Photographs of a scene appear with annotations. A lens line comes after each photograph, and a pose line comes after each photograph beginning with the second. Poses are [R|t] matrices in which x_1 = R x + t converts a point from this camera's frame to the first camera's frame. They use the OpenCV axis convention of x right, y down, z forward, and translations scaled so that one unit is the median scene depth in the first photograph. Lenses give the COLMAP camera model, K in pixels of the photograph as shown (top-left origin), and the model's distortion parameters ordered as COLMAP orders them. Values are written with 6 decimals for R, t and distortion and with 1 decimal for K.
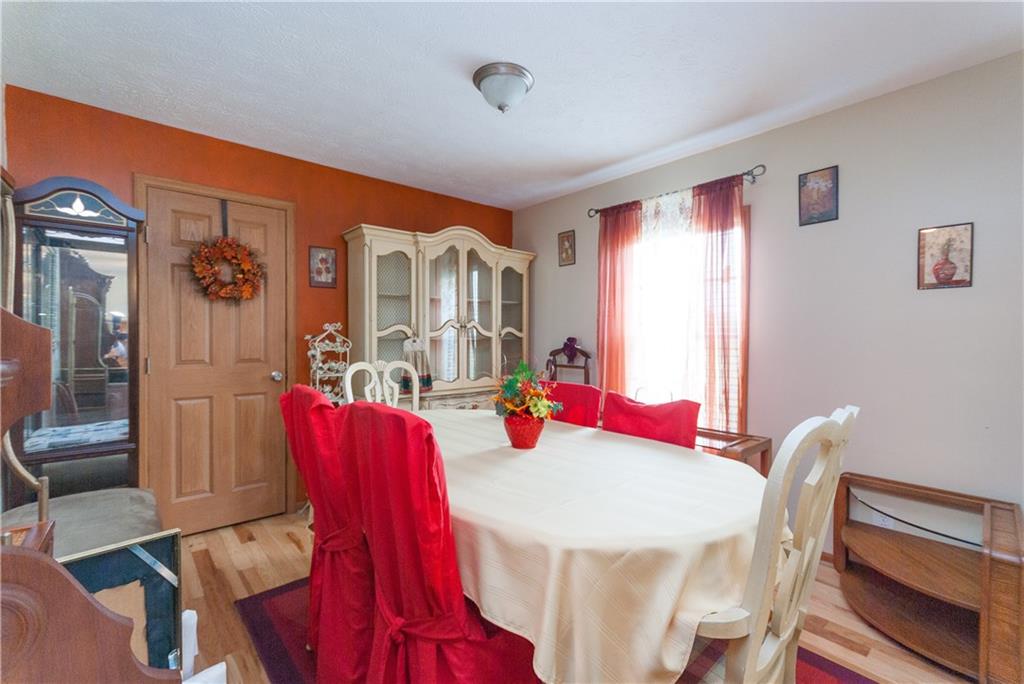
lens RADIAL K [[456.7, 0, 512.0], [0, 456.7, 333.5], [0, 0, 1]] dist [0.001623, 0.000817]
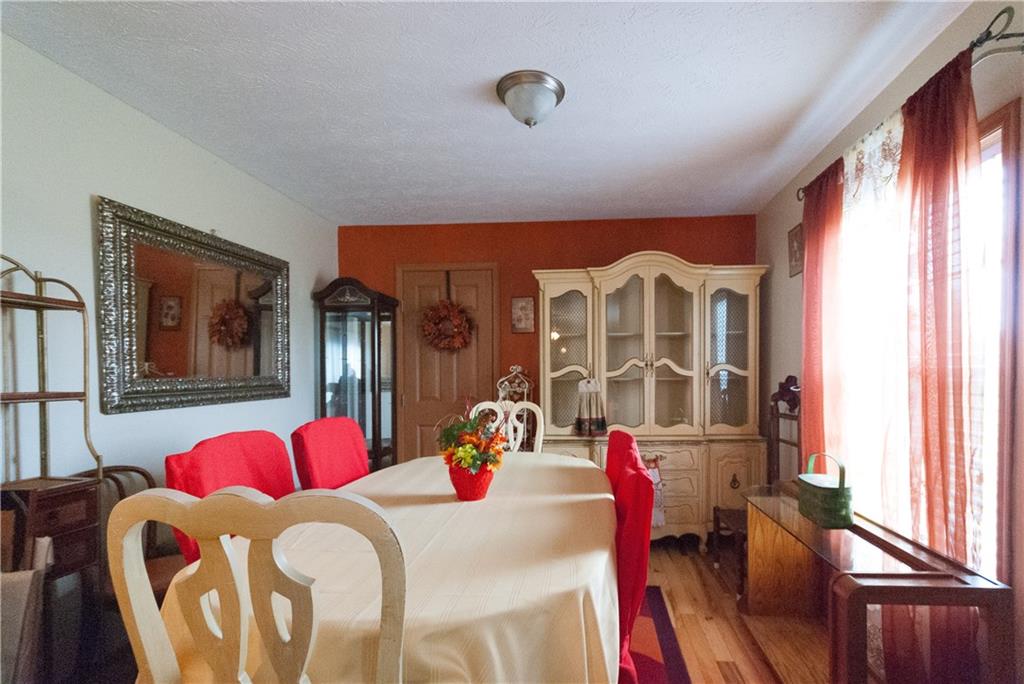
lens RADIAL K [[459.3, 0, 510.2], [0, 459.3, 382.1], [0, 0, 1]] dist [-0.004225, -0.000250]
pose [[0.701024, -0.002144, -0.713135, 0.360462], [0.016099, 0.999788, 0.012820, 0.002065], [0.712956, -0.020468, 0.700910, 0.203925]]
